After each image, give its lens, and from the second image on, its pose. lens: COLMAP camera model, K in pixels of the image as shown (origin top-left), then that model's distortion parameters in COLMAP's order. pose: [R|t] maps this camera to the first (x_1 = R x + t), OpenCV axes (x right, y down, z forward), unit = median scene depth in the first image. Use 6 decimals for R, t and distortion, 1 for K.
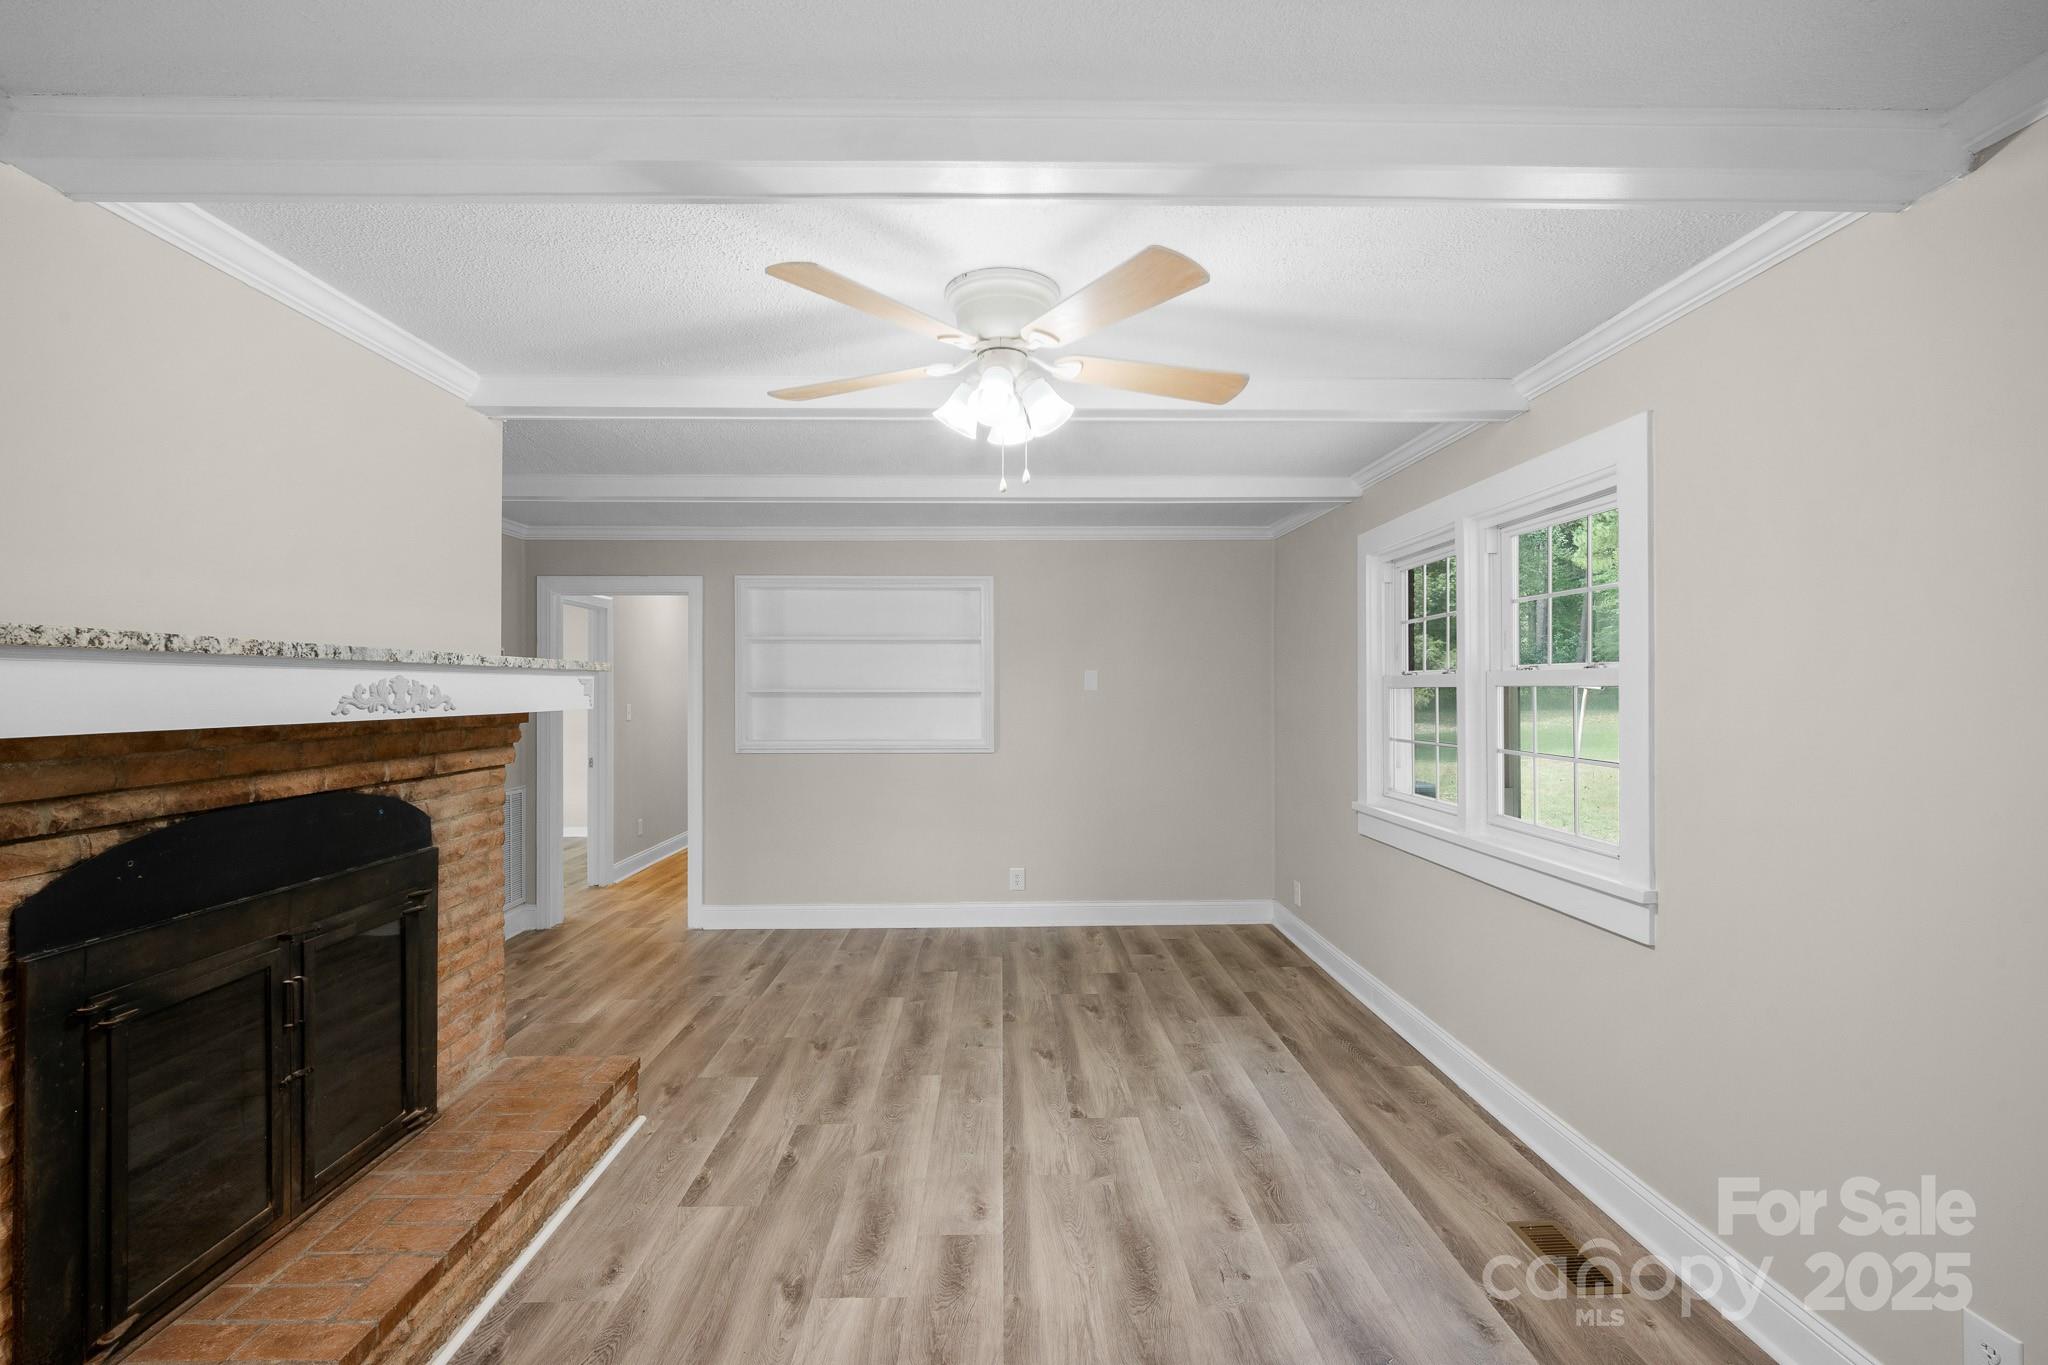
lens RADIAL K [[912.1, 0, 1021.7], [0, 912.1, 690.2], [0, 0, 1]] dist [-0.013394, 0.002227]
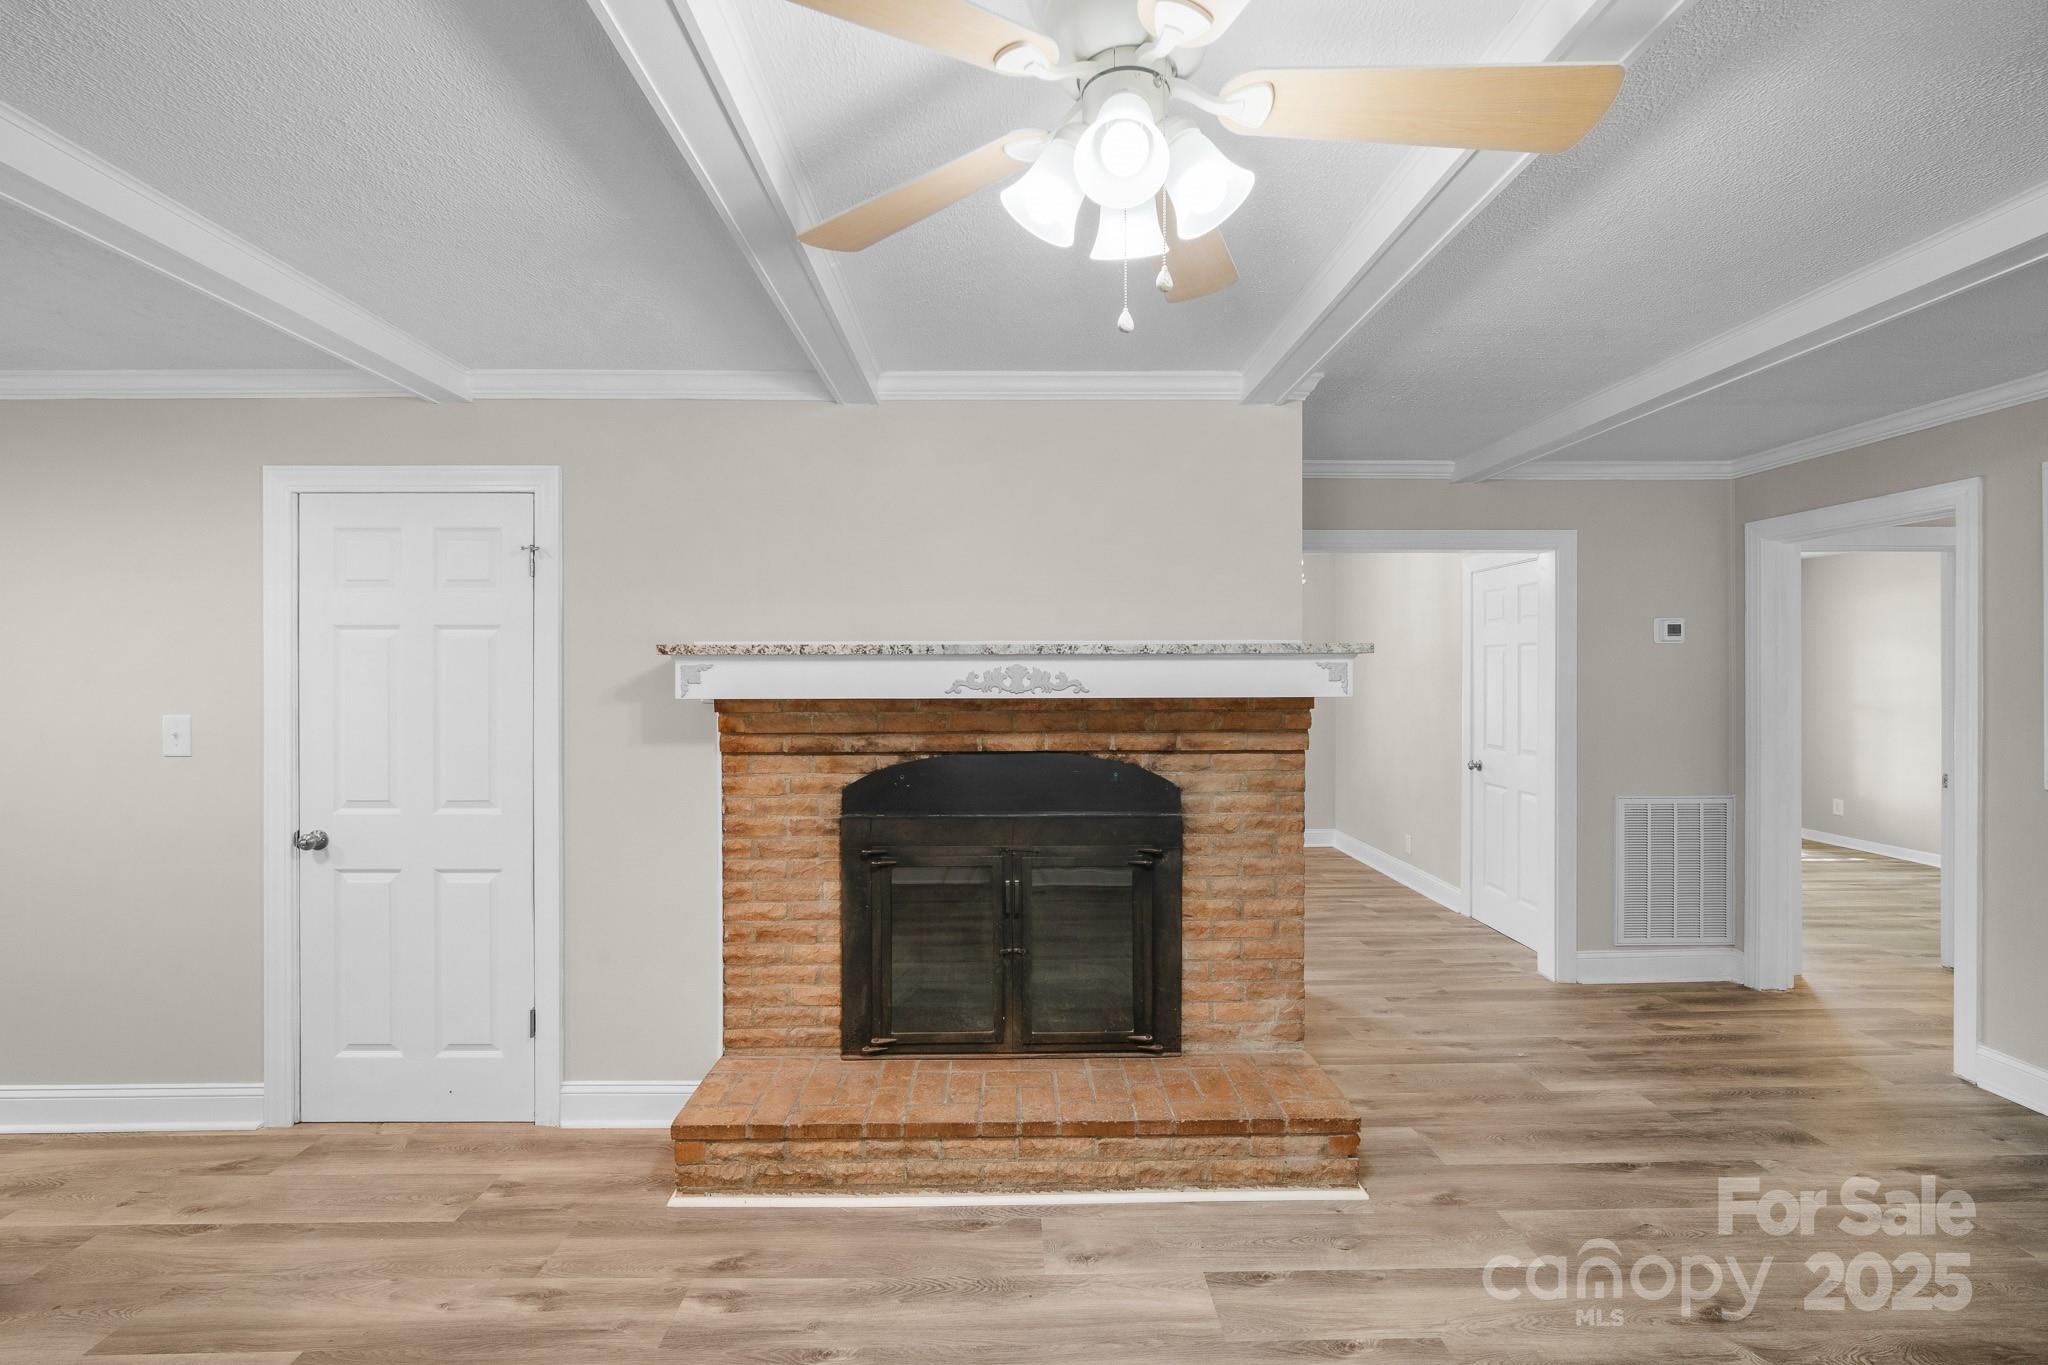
lens RADIAL K [[912.1, 0, 1028.9], [0, 912.1, 671.6], [0, 0, 1]] dist [-0.013394, 0.002227]
pose [[-0.018486, 0.004021, -0.999821, 0.527611], [0.001242, 0.999991, 0.003999, -0.009736], [0.999828, -0.001168, -0.018491, 0.917516]]
